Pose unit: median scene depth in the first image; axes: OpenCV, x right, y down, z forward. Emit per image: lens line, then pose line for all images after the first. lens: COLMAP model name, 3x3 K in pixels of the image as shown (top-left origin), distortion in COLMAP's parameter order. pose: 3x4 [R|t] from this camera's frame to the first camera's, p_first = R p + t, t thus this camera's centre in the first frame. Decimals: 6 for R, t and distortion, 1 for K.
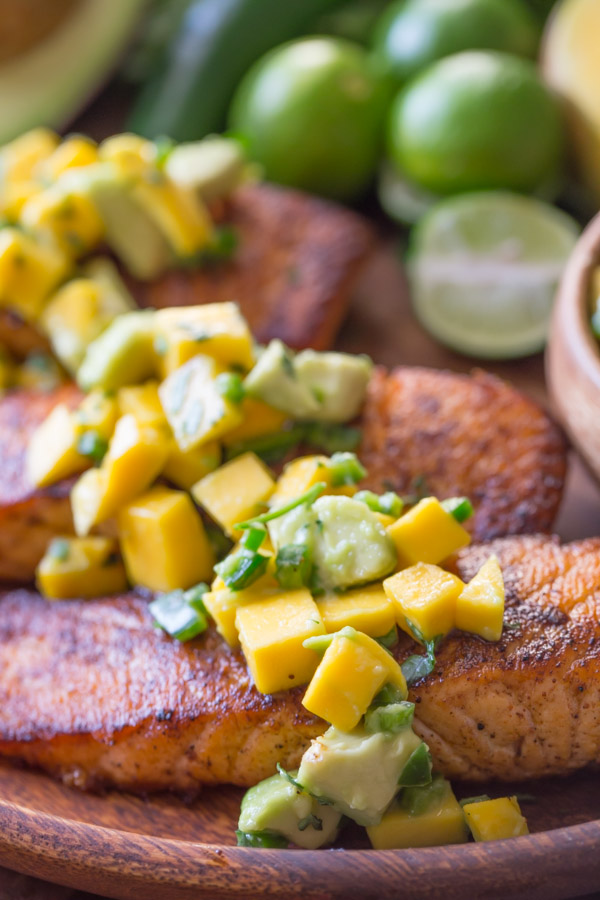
lens RADIAL K [[3128.4, 0, 300.0], [0, 3128.4, 450.0], [0, 0, 1]] dist [-0.081726, -1.391740]
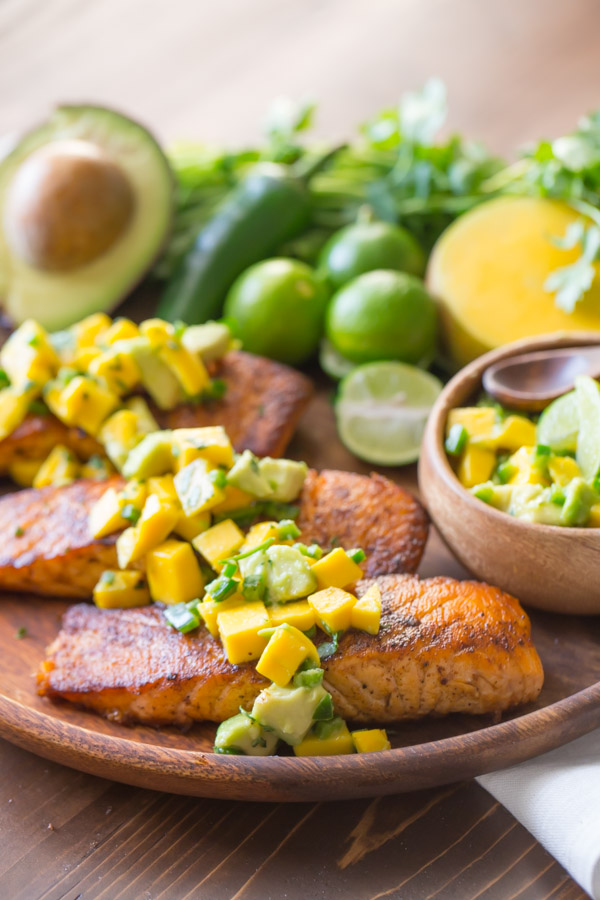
lens RADIAL K [[2514.5, 0, 300.0], [0, 2514.5, 450.0], [0, 0, 1]] dist [0.091302, 0.505554]
pose [[0.999616, 0.026594, 0.007754, 0.009952], [-0.026237, 0.998731, -0.042999, 0.021148], [-0.008887, 0.042779, 0.999045, -0.308953]]
